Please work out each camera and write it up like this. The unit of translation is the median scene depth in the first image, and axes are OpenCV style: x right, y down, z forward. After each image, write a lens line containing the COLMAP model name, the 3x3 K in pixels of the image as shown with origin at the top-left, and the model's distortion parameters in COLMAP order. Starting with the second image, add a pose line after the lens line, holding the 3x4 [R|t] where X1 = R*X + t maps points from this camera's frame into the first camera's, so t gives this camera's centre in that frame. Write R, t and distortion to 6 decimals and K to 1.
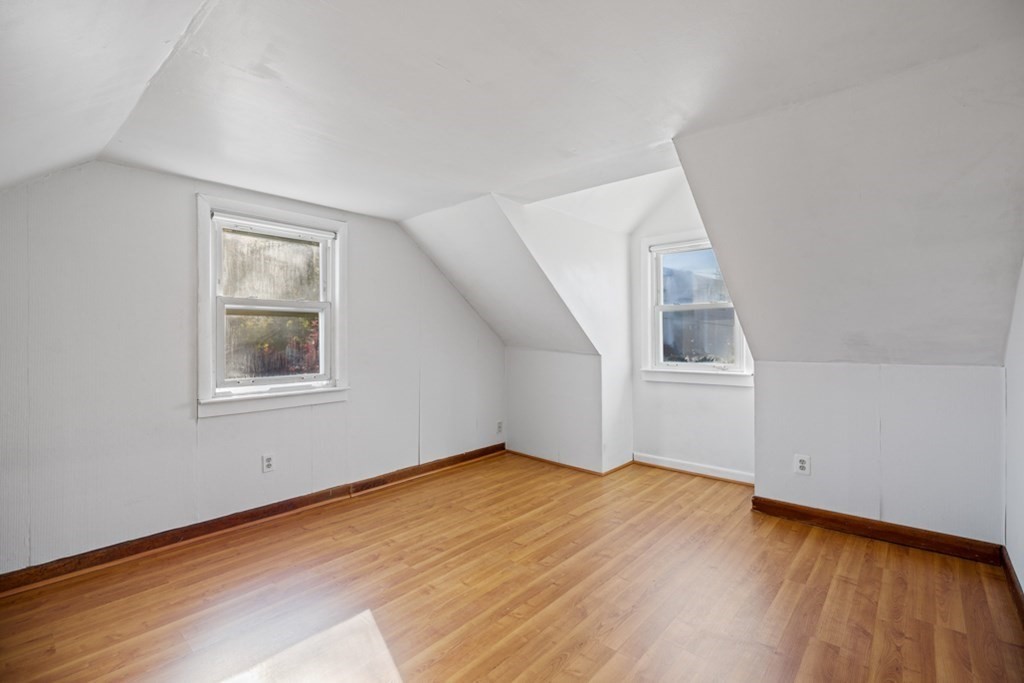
lens RADIAL K [[459.2, 0, 515.5], [0, 459.2, 332.4], [0, 0, 1]] dist [-0.003791, -0.000801]
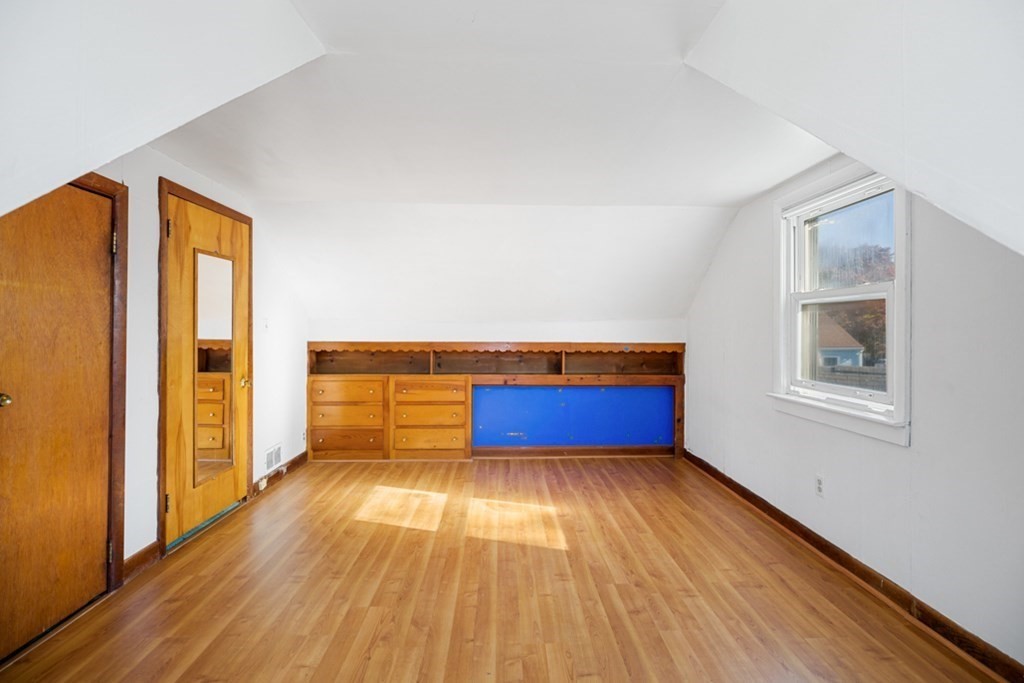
lens RADIAL K [[459.2, 0, 515.5], [0, 459.2, 332.4], [0, 0, 1]] dist [-0.003791, -0.000801]
pose [[-0.729993, 0.000385, -0.683455, 0.521348], [-0.002477, 0.999992, 0.003209, 0.005477], [0.683450, 0.004035, -0.729986, 1.475663]]
